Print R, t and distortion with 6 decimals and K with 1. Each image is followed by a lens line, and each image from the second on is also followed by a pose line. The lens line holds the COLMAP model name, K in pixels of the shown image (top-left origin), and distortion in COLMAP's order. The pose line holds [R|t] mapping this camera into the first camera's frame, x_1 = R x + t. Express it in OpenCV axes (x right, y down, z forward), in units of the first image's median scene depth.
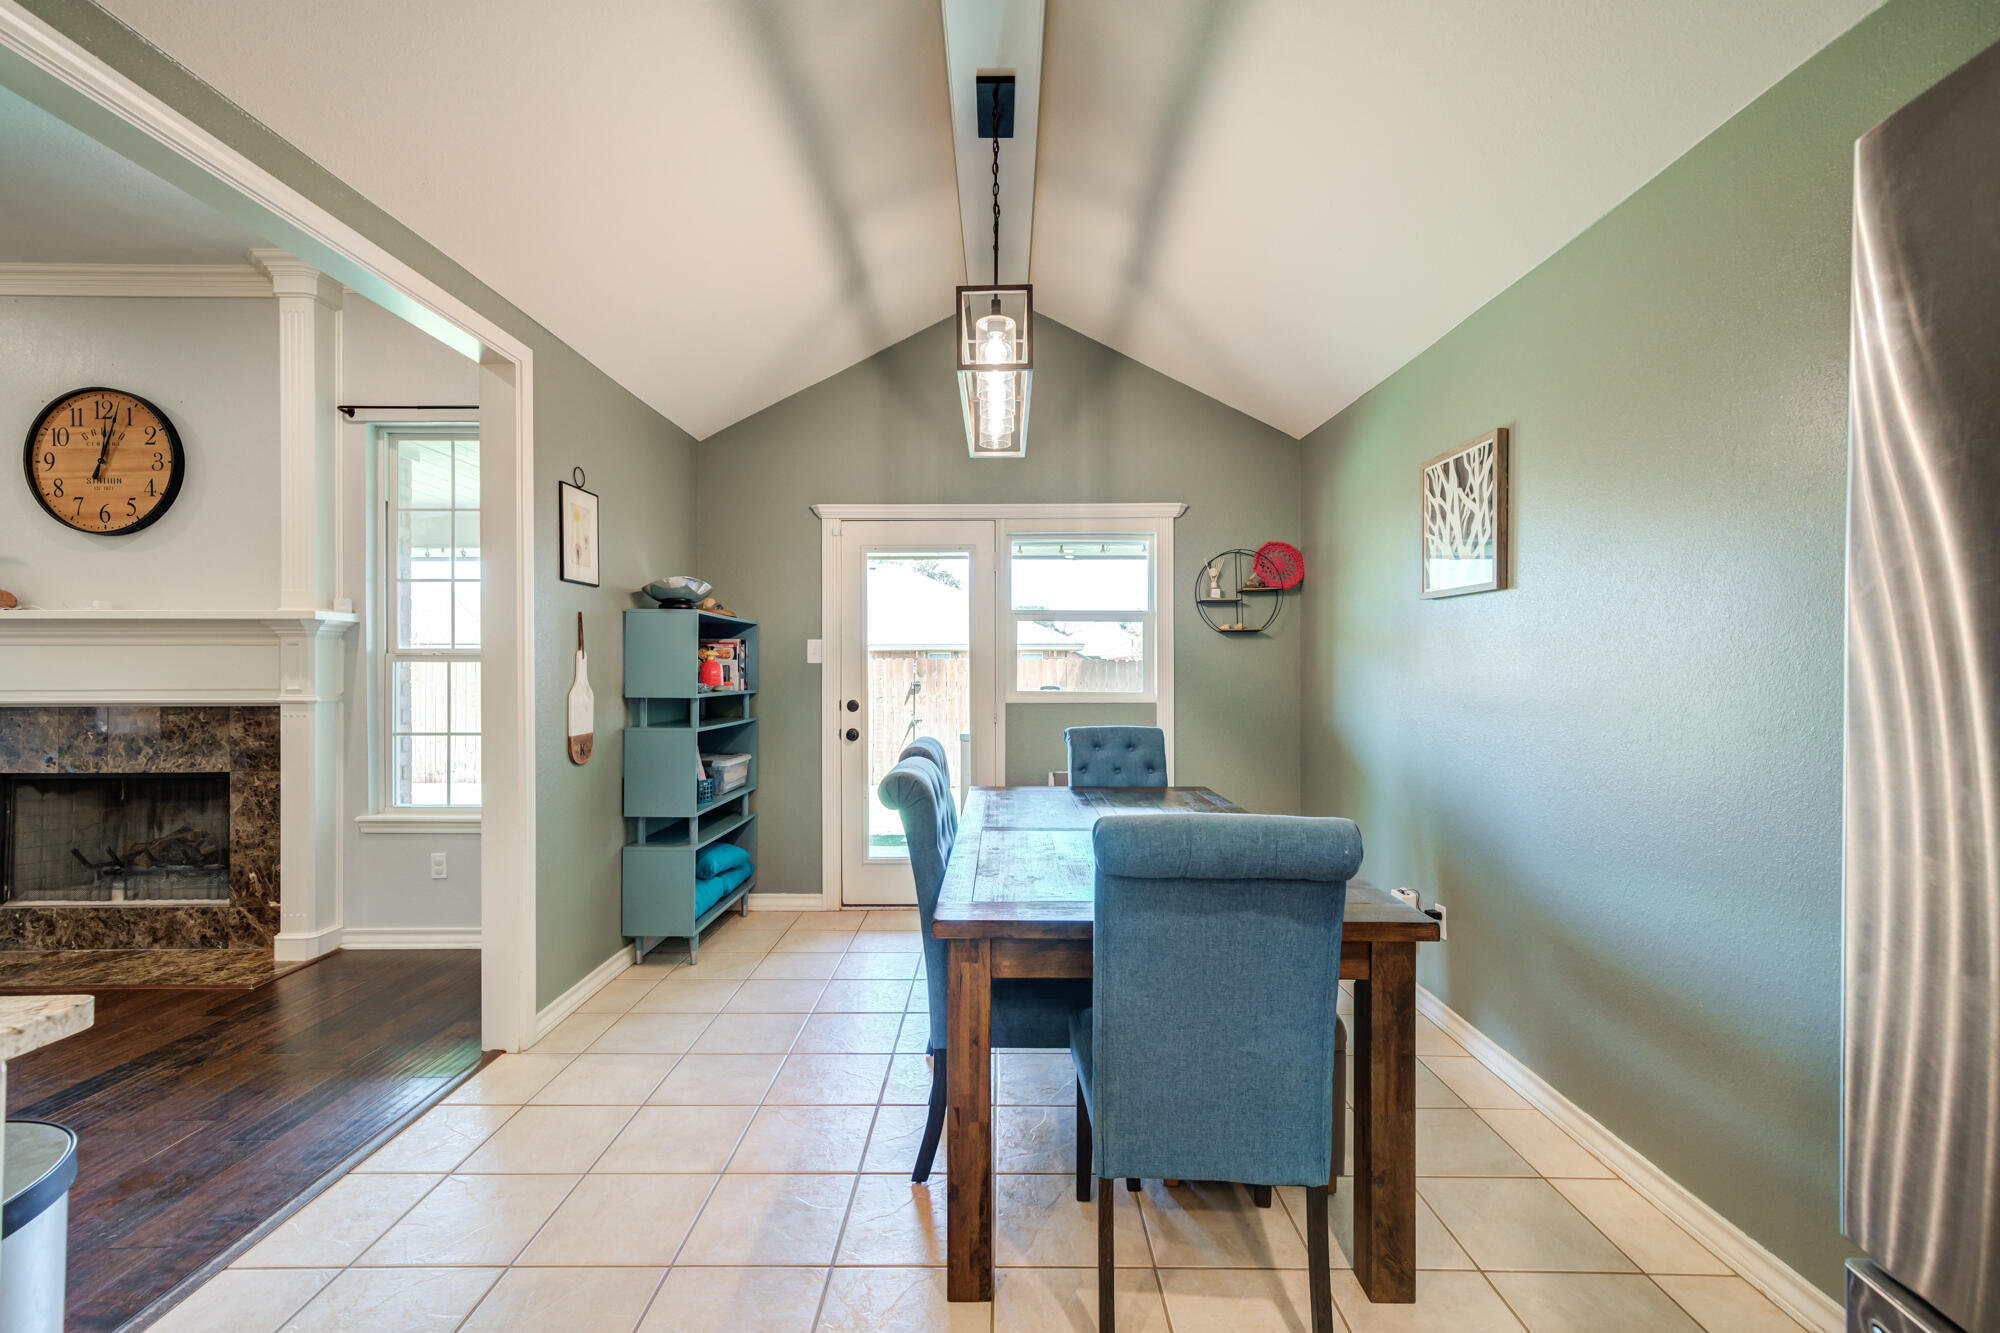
lens RADIAL K [[885.7, 0, 1002.9], [0, 885.7, 665.6], [0, 0, 1]] dist [0.003228, 0.000457]
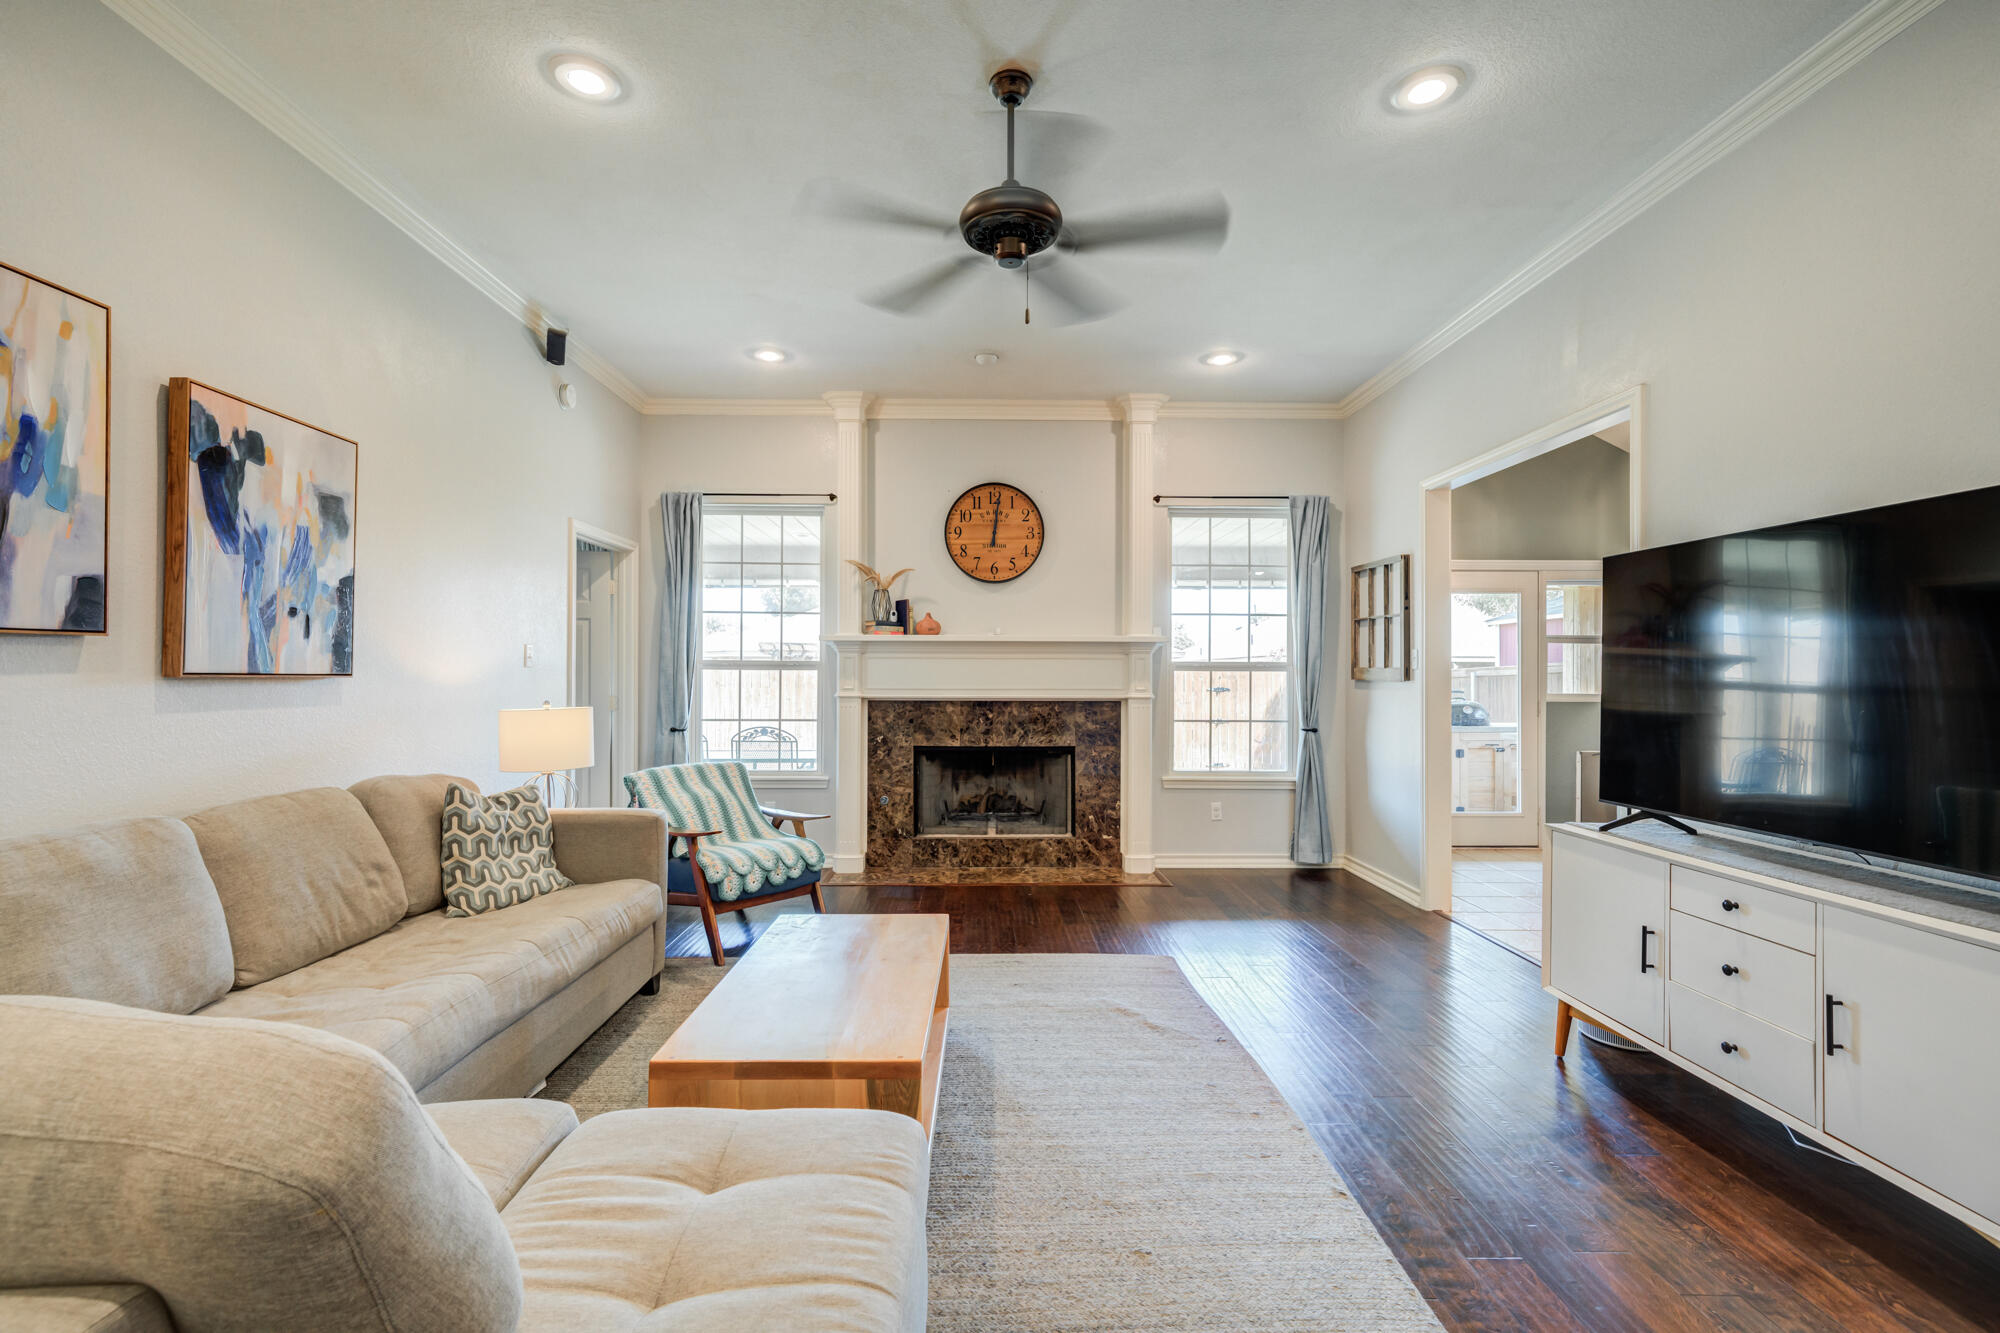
lens RADIAL K [[874.5, 0, 991.2], [0, 874.5, 672.6], [0, 0, 1]] dist [0.003460, 0.000573]
pose [[0.999988, 0.004428, 0.002259, -1.015185], [-0.004425, 0.999990, -0.001096, 0.001588], [-0.002264, 0.001086, 0.999997, -0.434176]]
